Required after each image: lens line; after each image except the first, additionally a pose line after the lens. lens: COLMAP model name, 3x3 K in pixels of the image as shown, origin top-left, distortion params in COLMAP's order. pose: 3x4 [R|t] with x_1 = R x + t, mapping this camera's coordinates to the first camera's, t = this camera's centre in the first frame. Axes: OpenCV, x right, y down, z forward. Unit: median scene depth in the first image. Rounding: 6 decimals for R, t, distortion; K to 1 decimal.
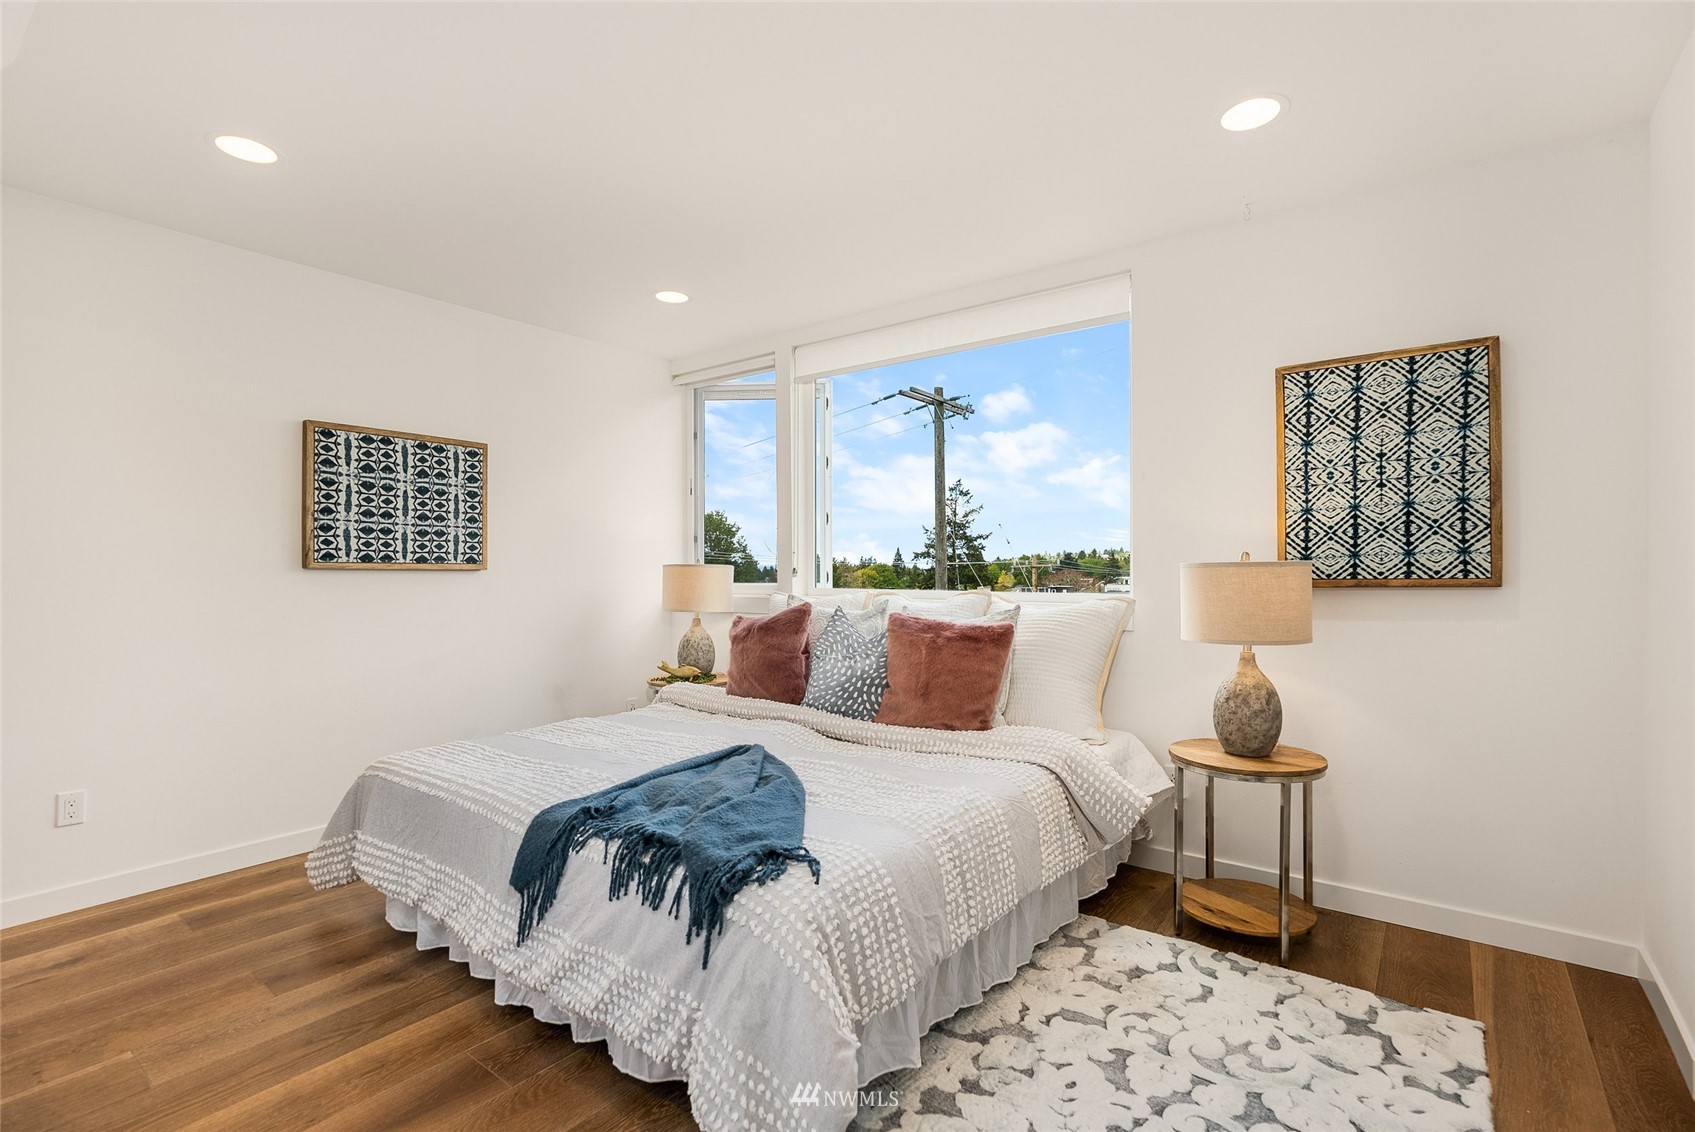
lens RADIAL K [[774.1, 0, 848.8], [0, 774.1, 576.2], [0, 0, 1]] dist [-0.005015, -0.000483]
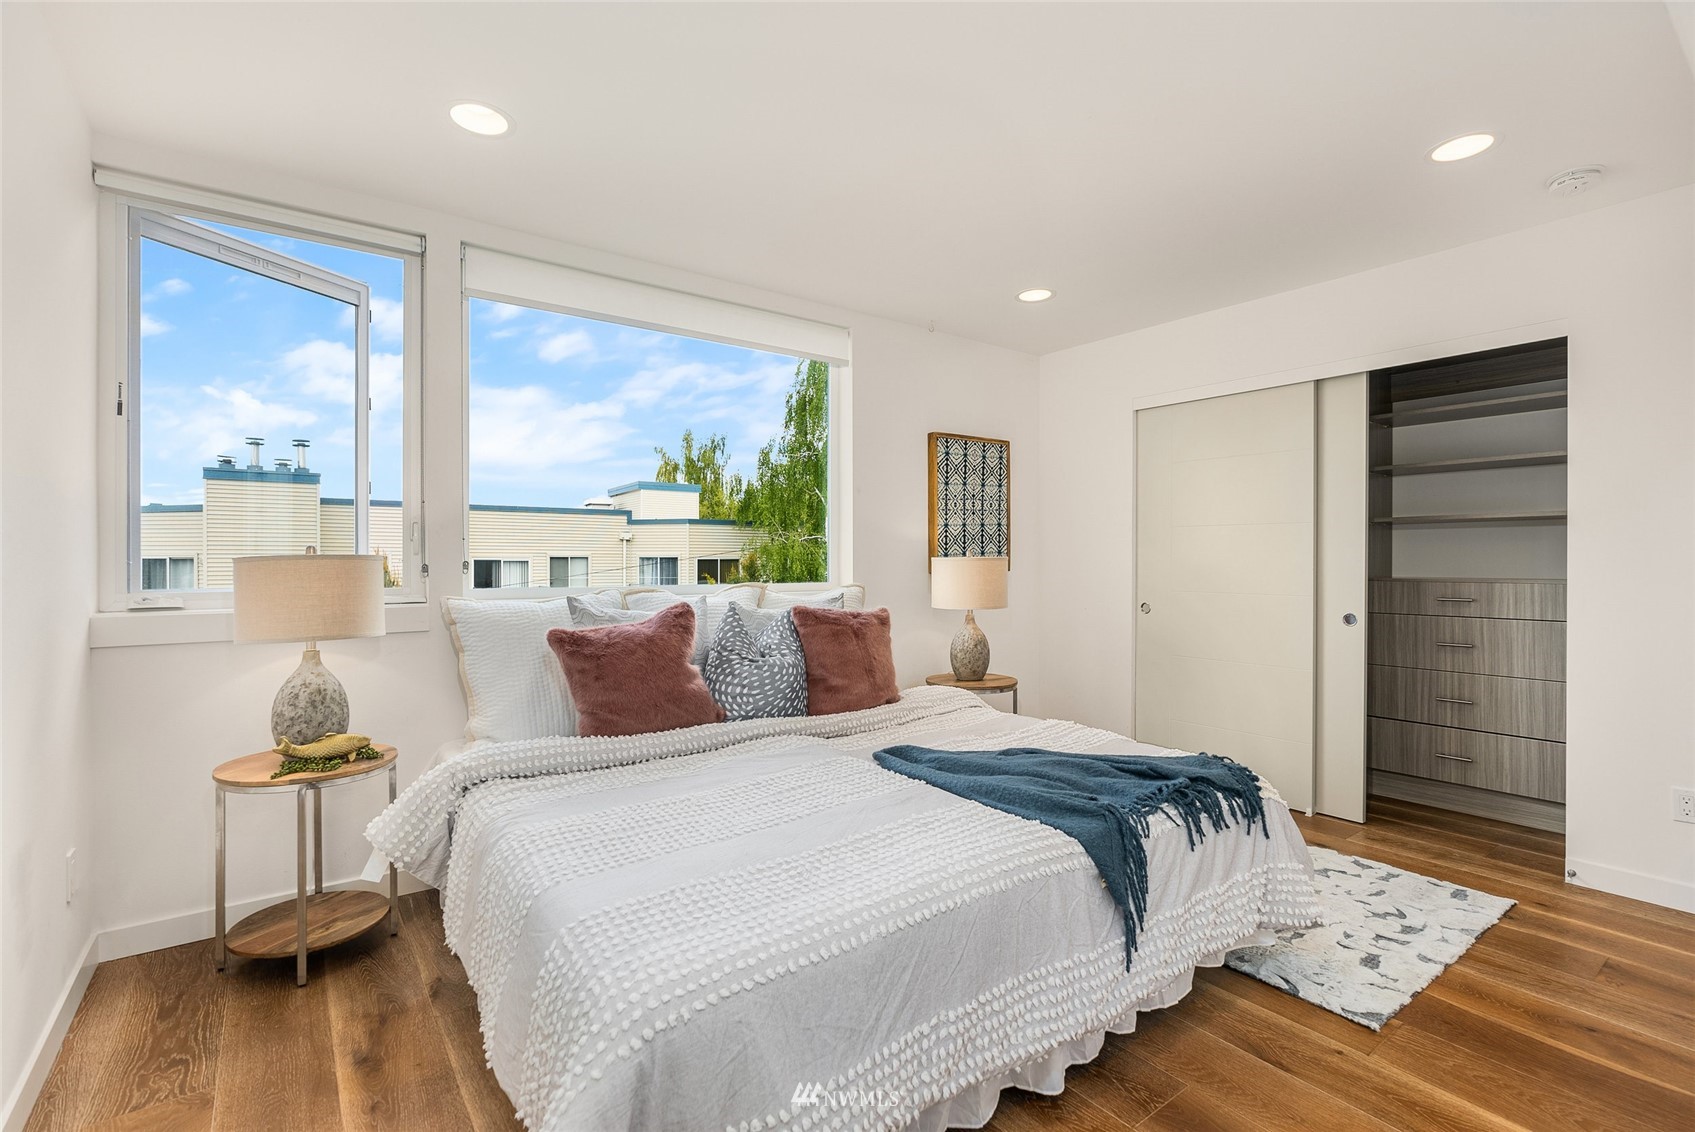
lens RADIAL K [[774.1, 0, 840.7], [0, 774.1, 562.4], [0, 0, 1]] dist [-0.005015, -0.000483]
pose [[0.287083, -0.002503, 0.957902, -1.068162], [0.006058, 0.999981, 0.000798, -0.011313], [-0.957887, 0.005574, 0.287093, 0.800725]]
